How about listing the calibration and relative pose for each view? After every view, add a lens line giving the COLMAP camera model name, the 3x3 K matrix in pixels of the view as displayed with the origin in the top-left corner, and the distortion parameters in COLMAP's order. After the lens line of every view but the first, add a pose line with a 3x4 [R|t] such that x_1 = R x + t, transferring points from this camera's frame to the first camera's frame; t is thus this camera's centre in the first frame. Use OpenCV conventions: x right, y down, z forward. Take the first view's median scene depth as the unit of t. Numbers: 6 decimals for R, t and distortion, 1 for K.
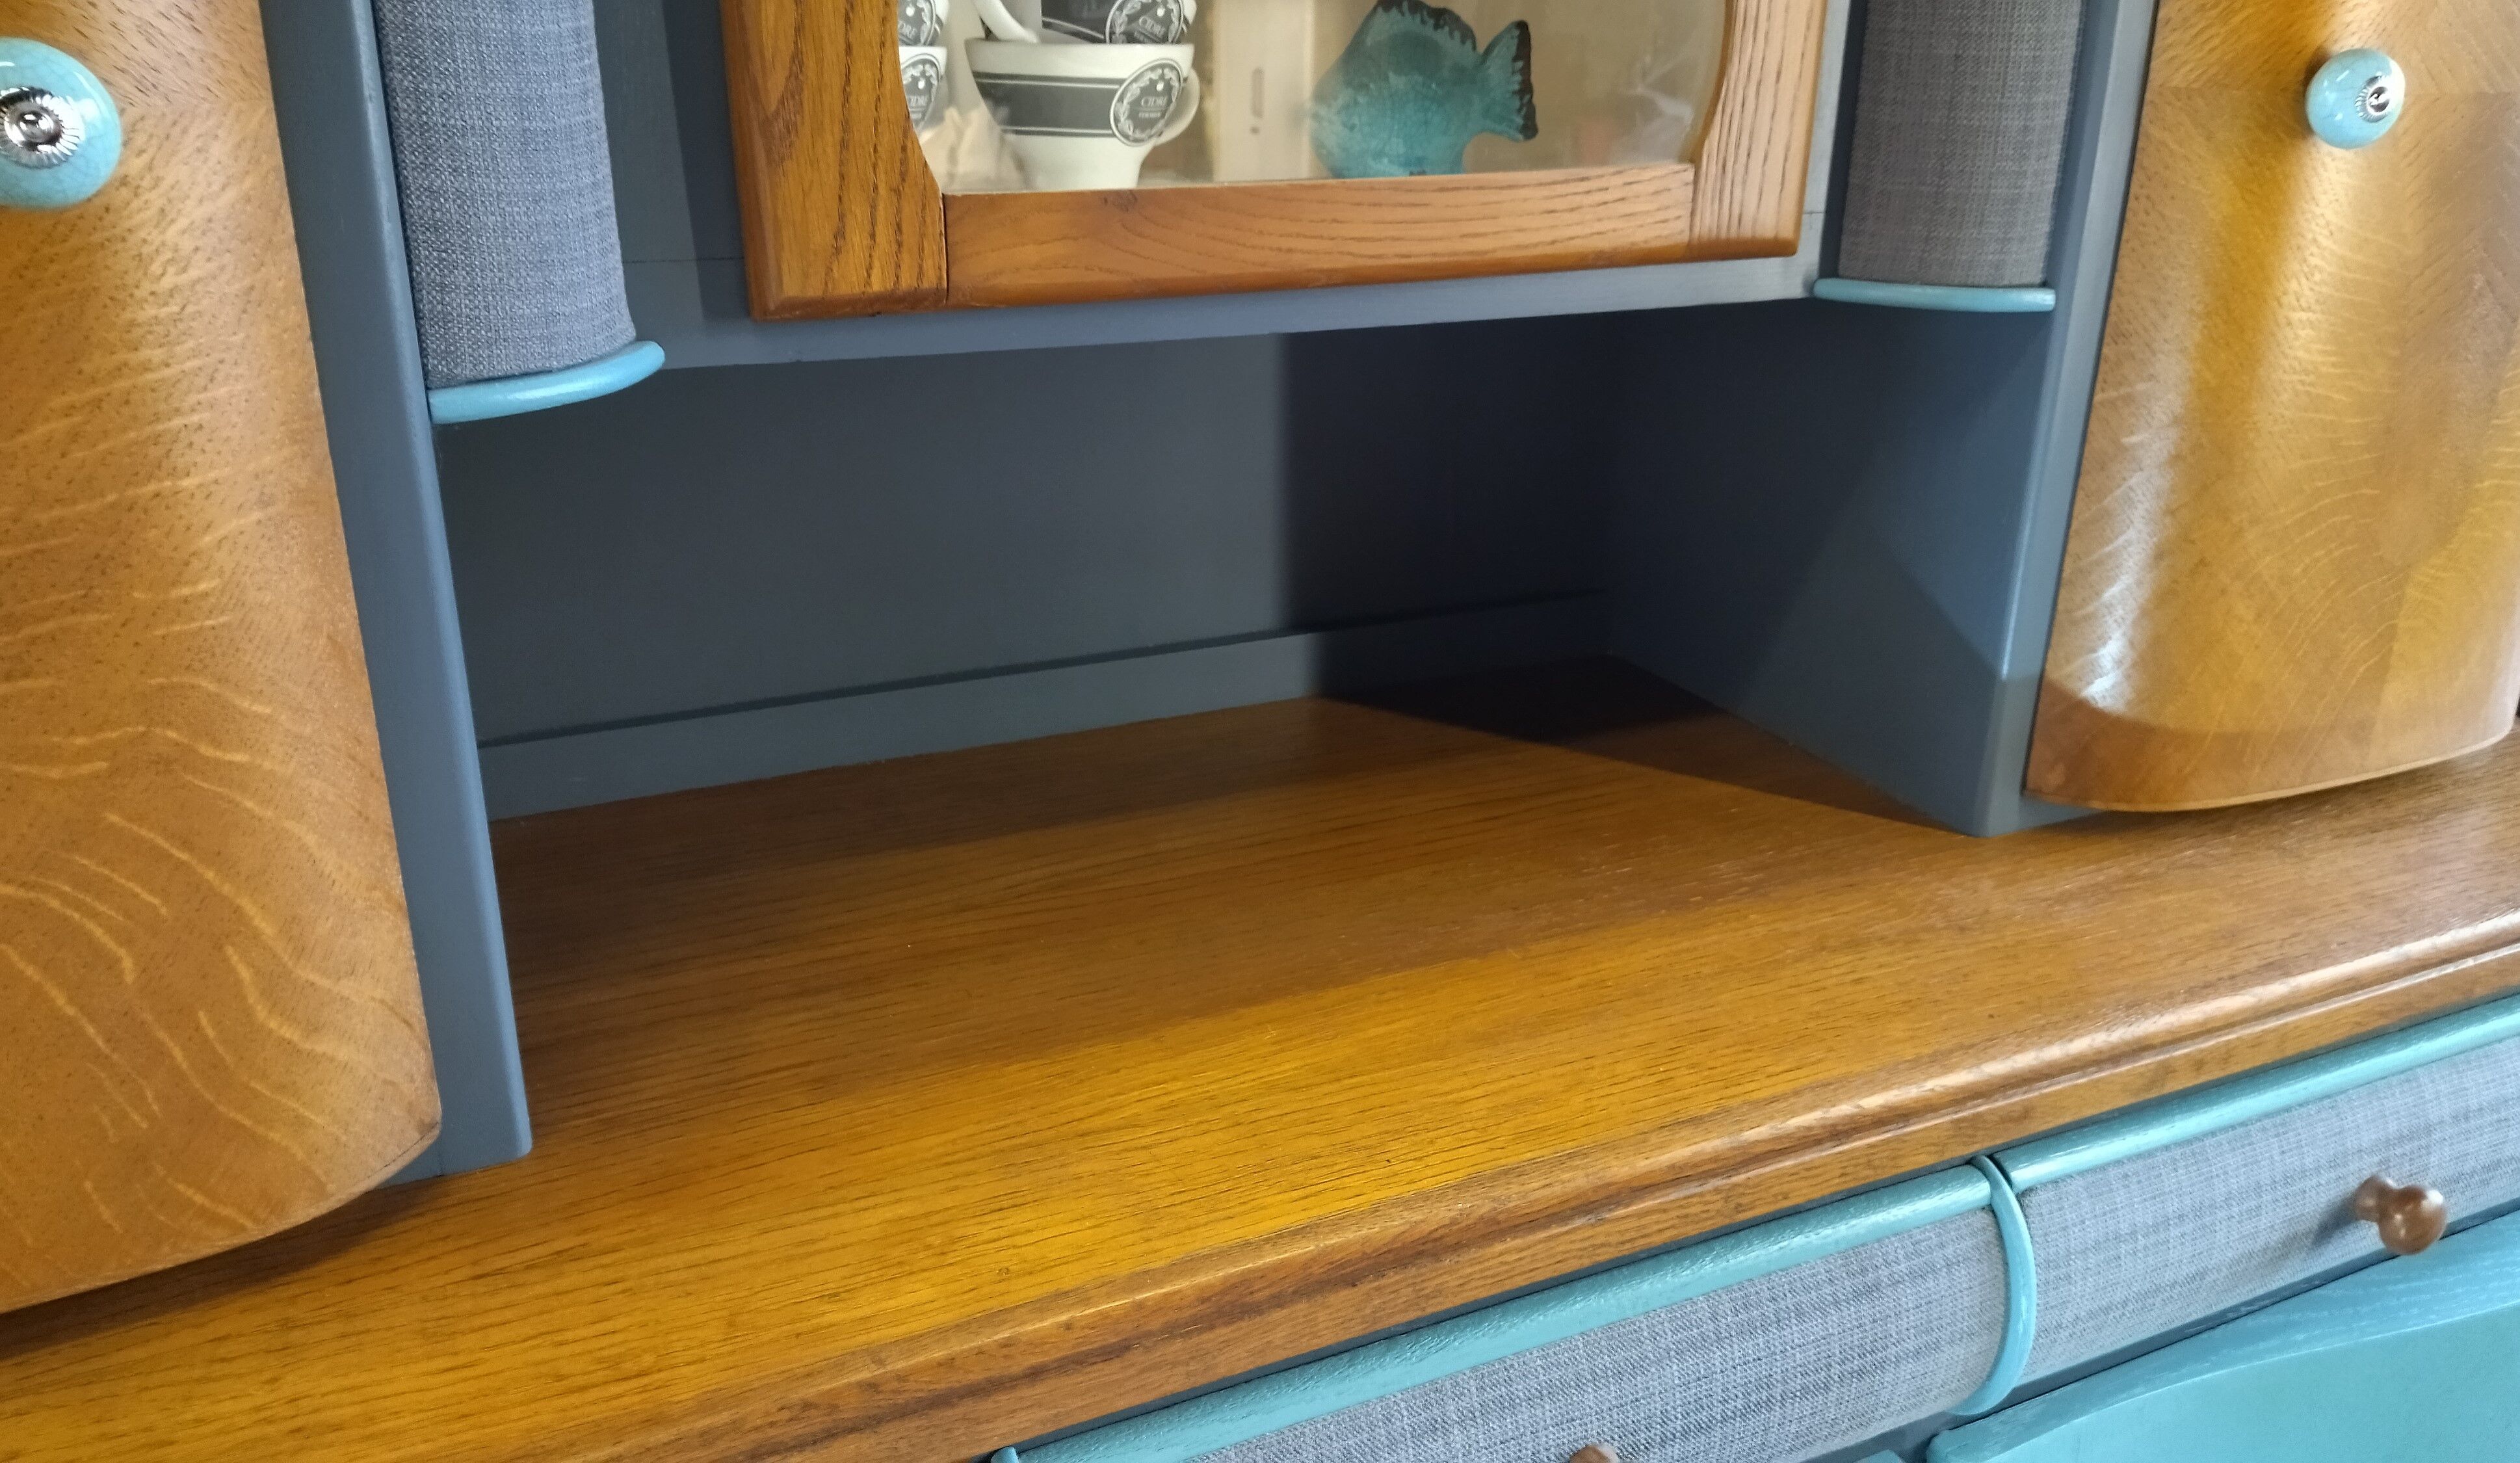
lens RADIAL K [[1963.0, 0, 1300.8], [0, 1963.0, 720.1], [0, 0, 1]] dist [0.082742, -0.159797]
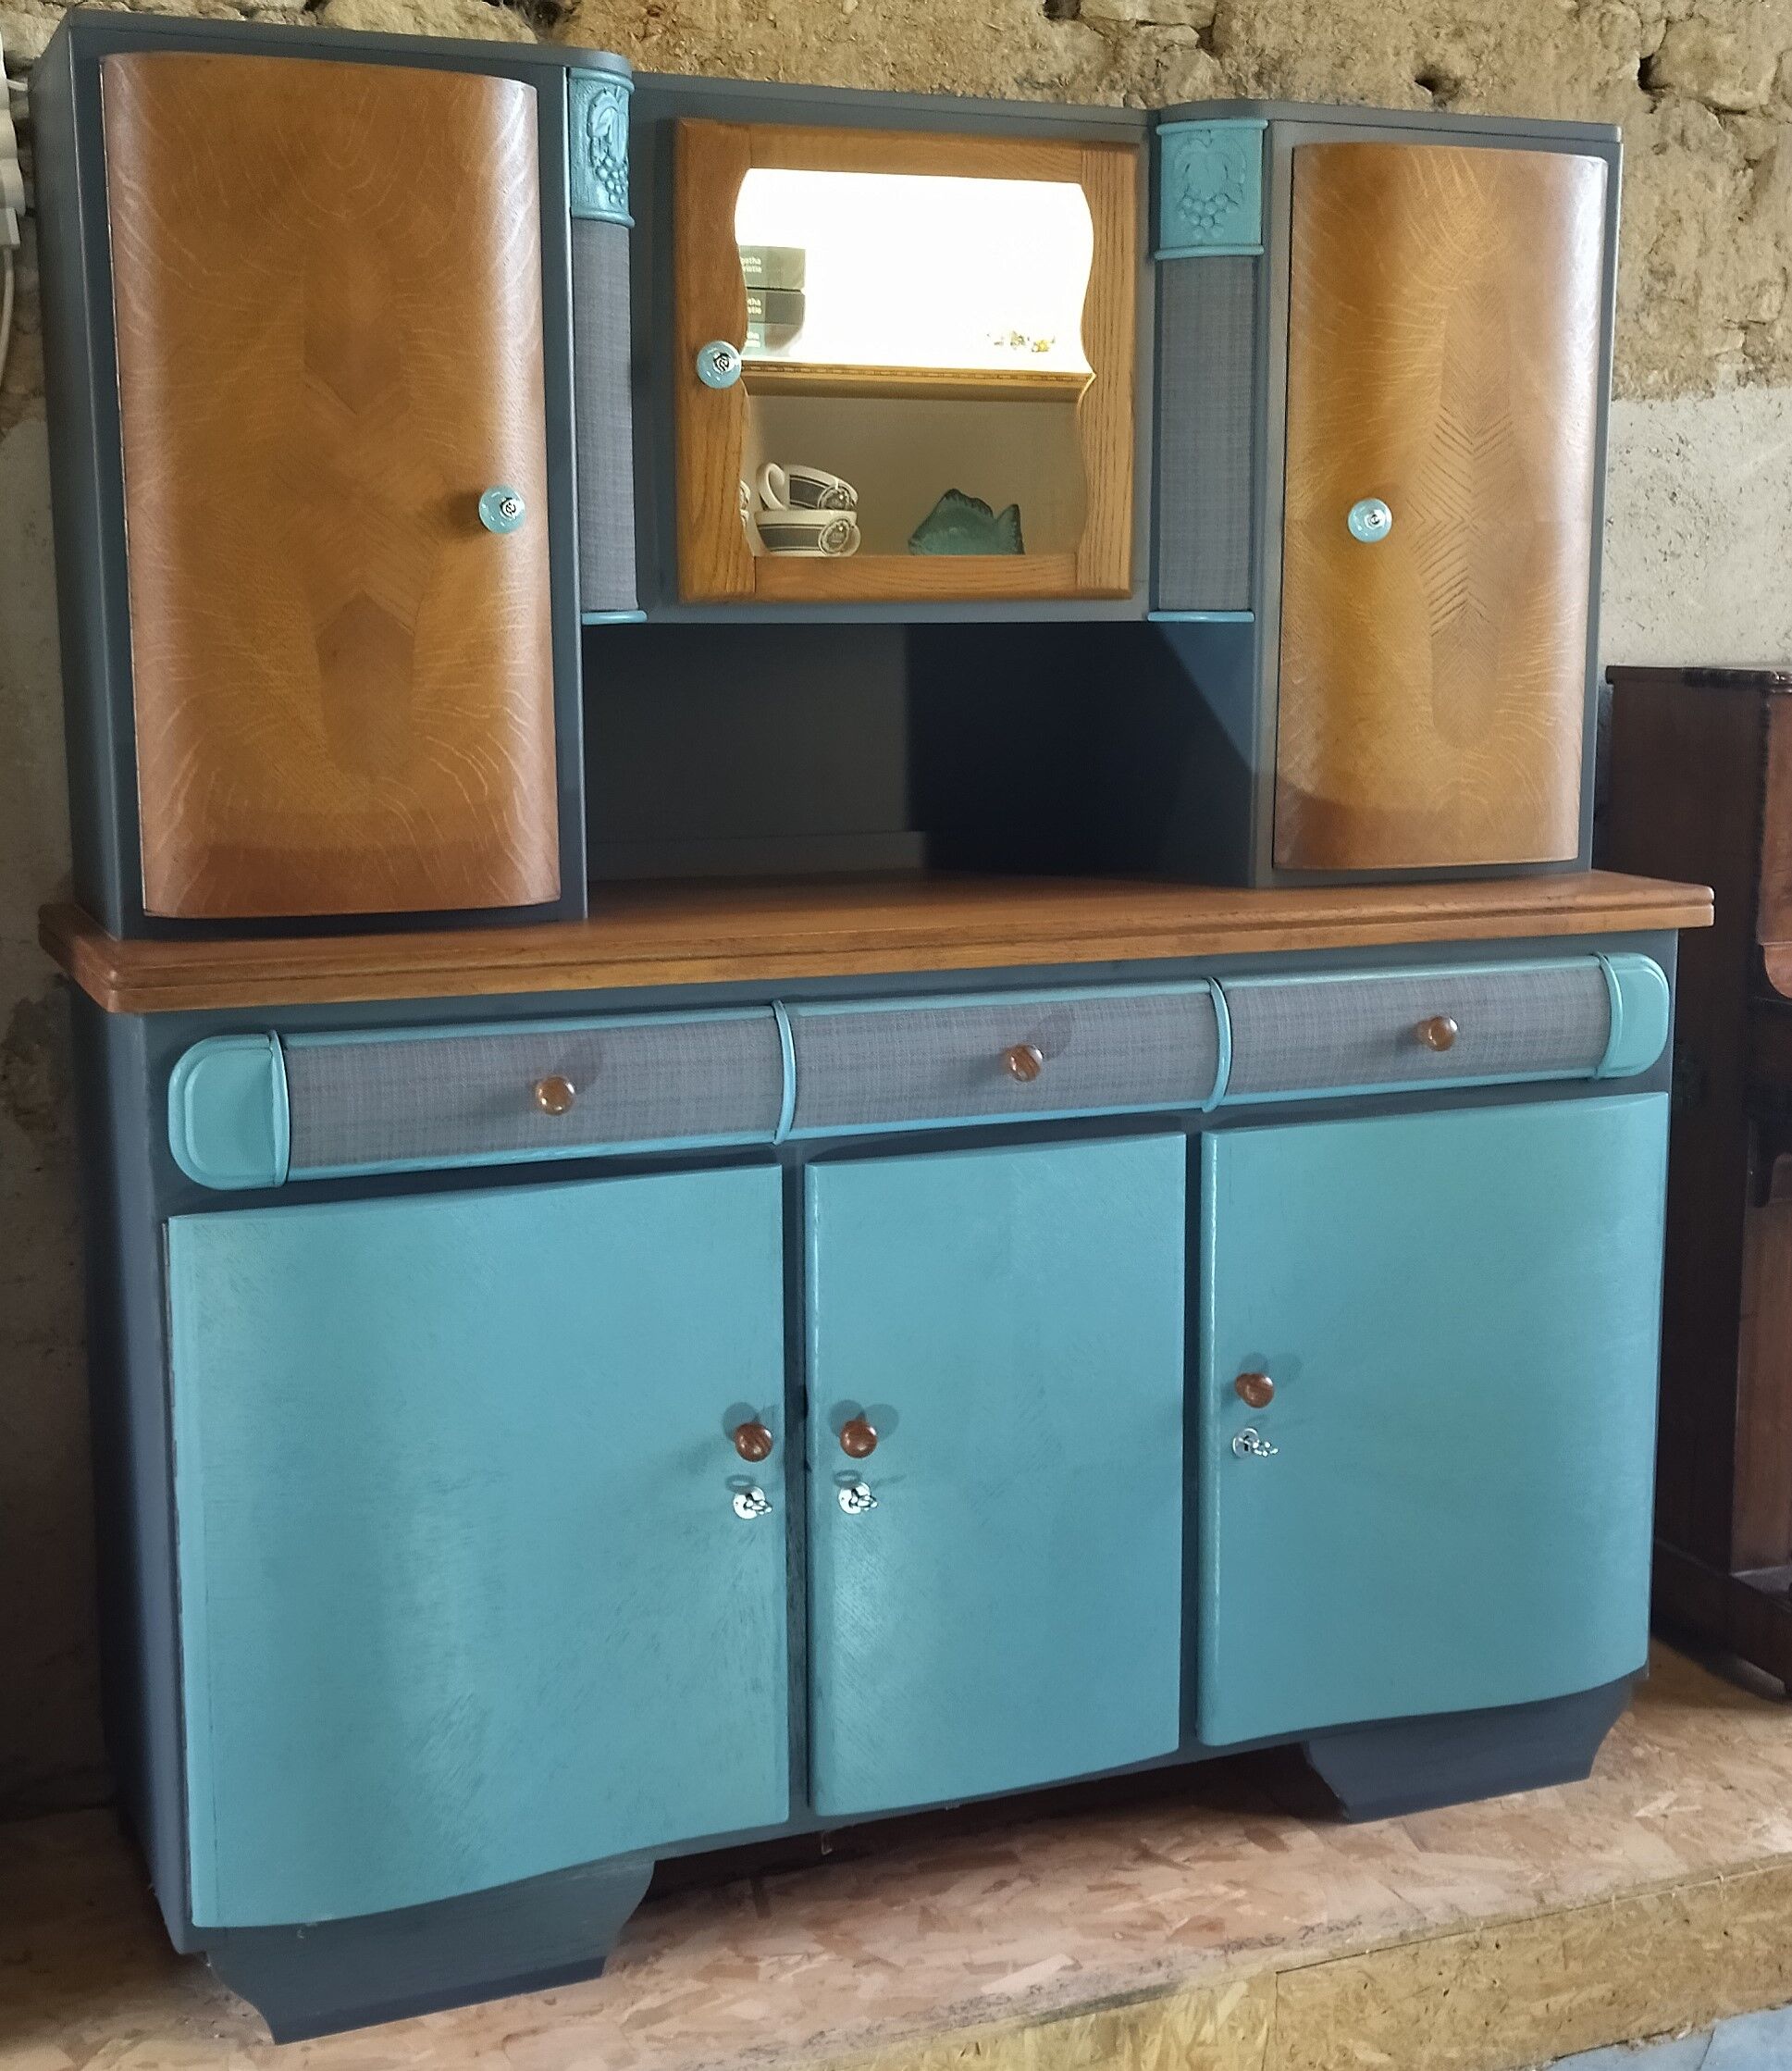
lens RADIAL K [[2721.4, 0, 895.8], [0, 2721.4, 971.2], [0, 0, 1]] dist [0.080550, -0.042141]
pose [[0.998398, -0.008794, -0.055896, 0.183192], [-0.003769, 0.975318, -0.220773, 0.976189], [0.056457, 0.220630, 0.973722, -2.173568]]
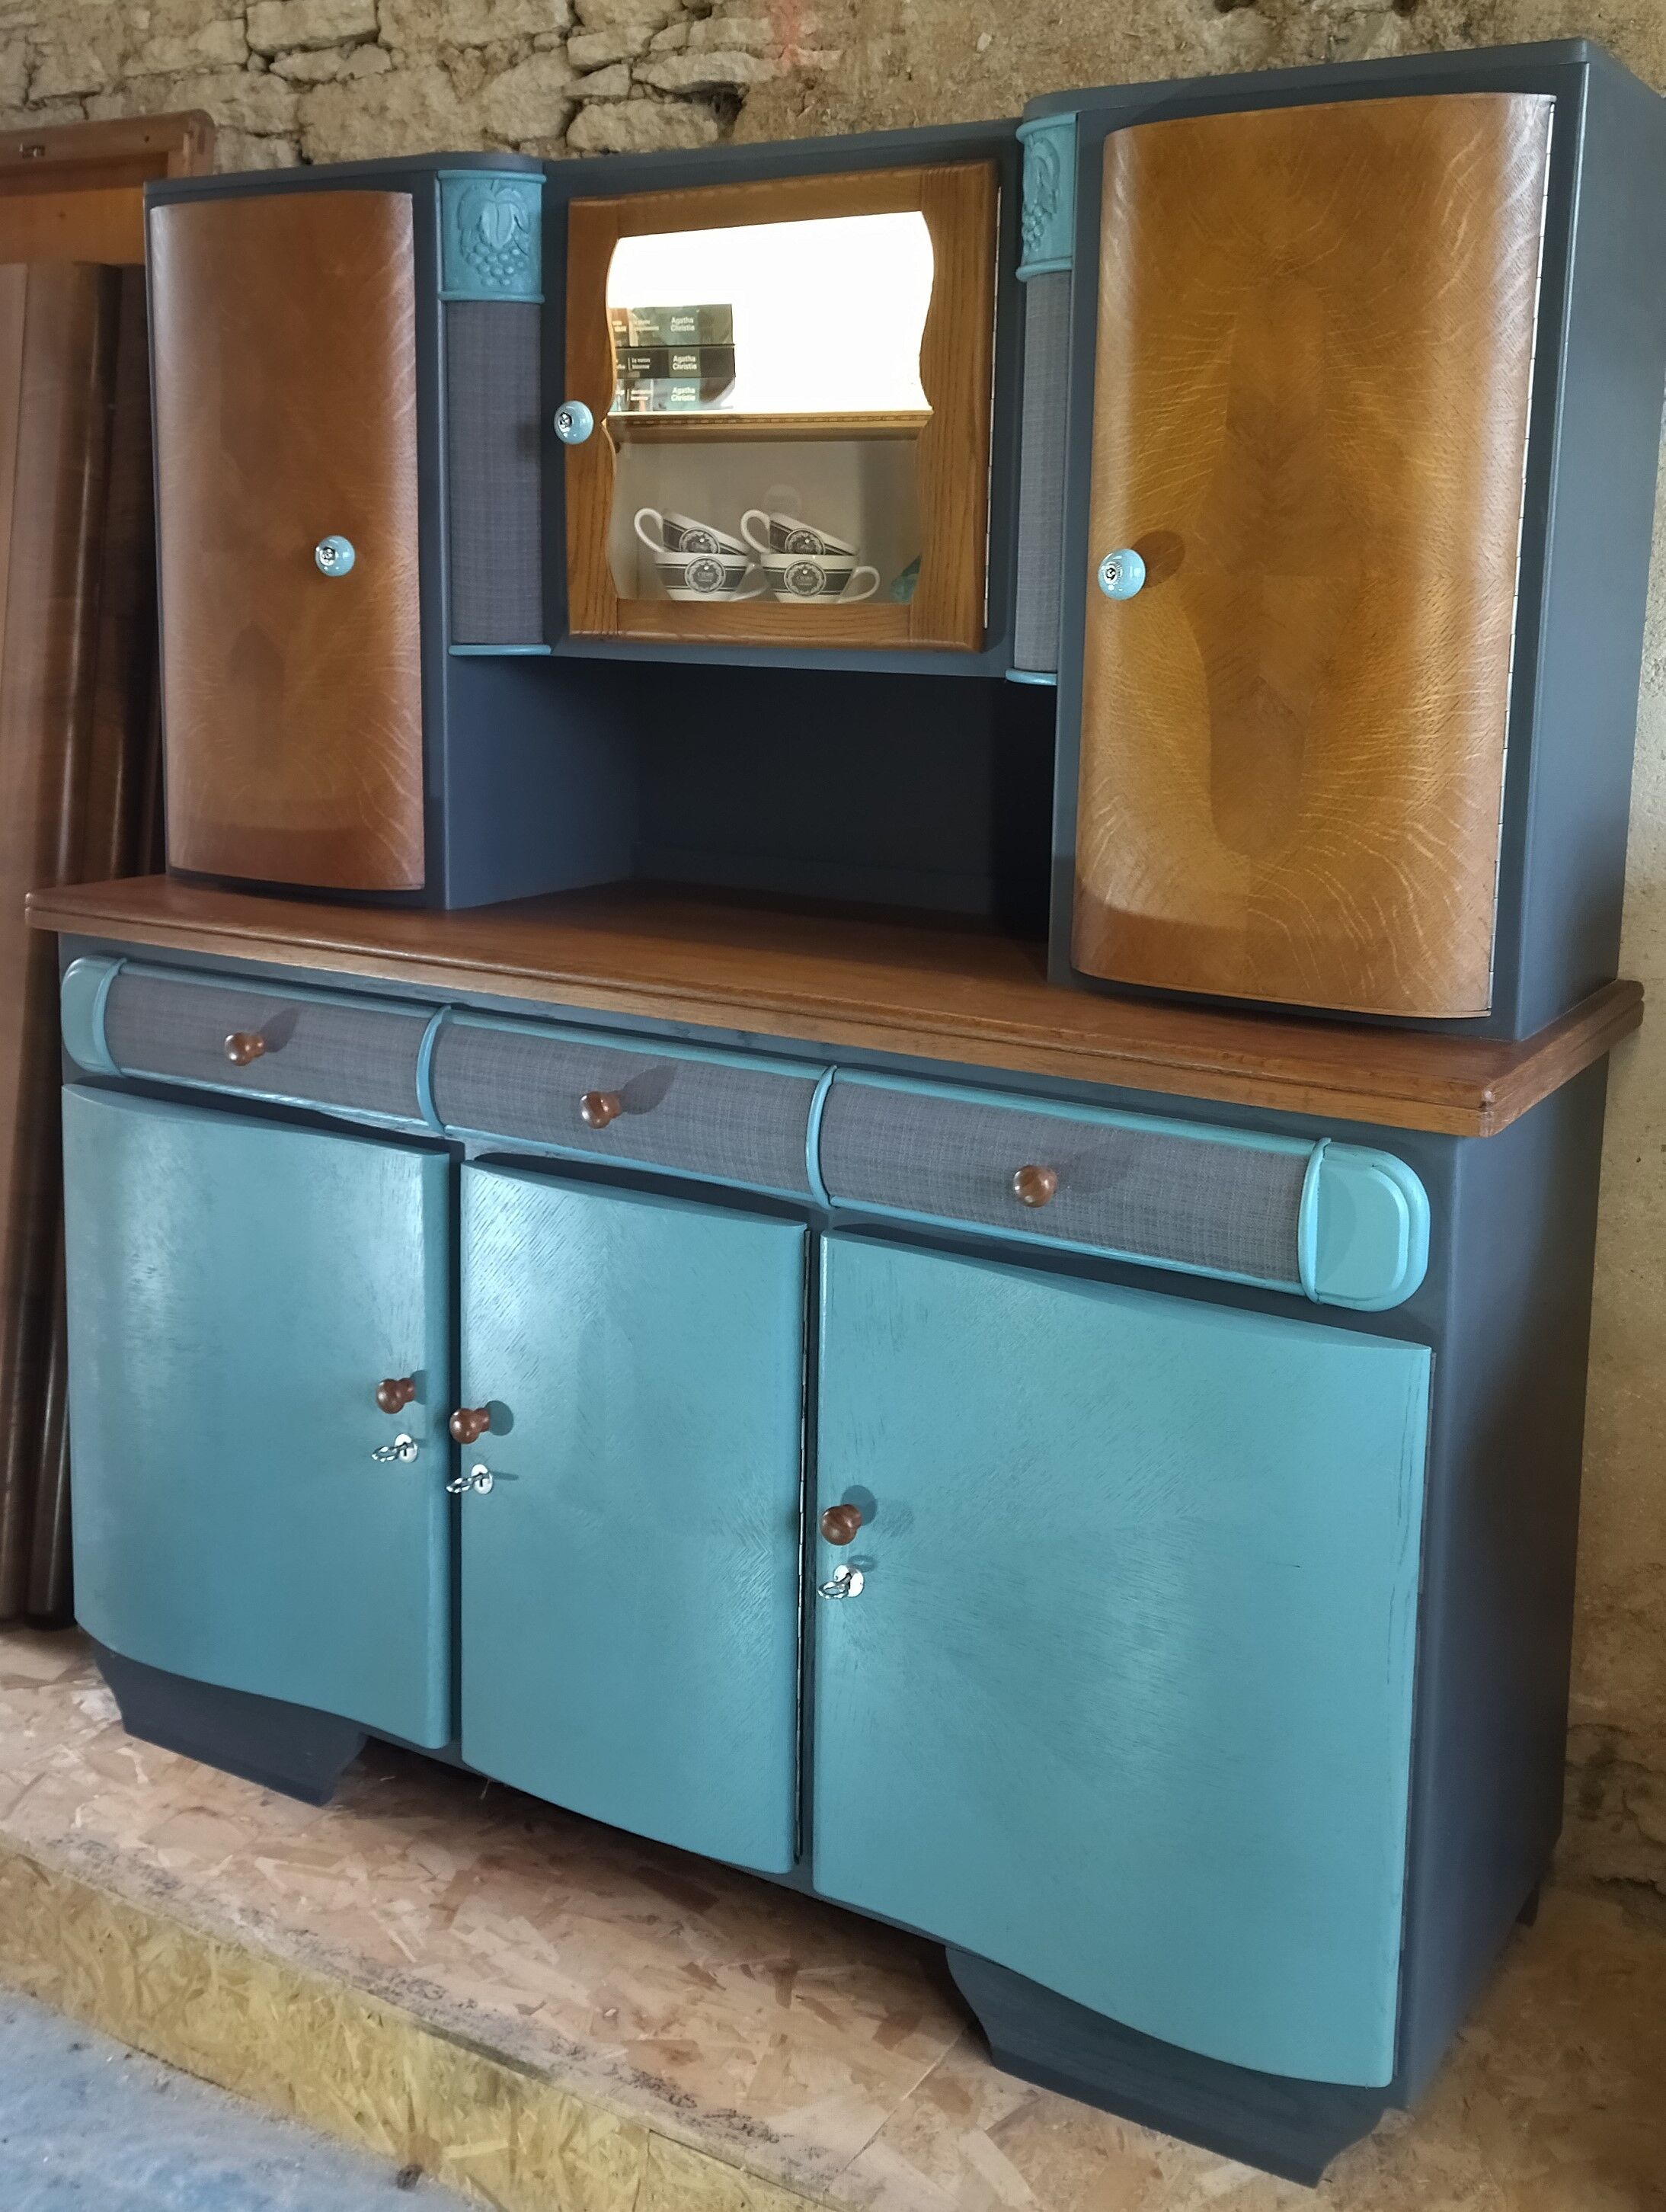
lens RADIAL K [[2253.9, 0, 828.0], [0, 2253.9, 879.0], [0, 0, 1]] dist [0.126767, -0.213661]
pose [[0.552280, 0.111311, -0.826194, 2.466297], [-0.300086, 0.951157, -0.072449, 0.230710], [0.777776, 0.287941, 0.558708, -0.393623]]
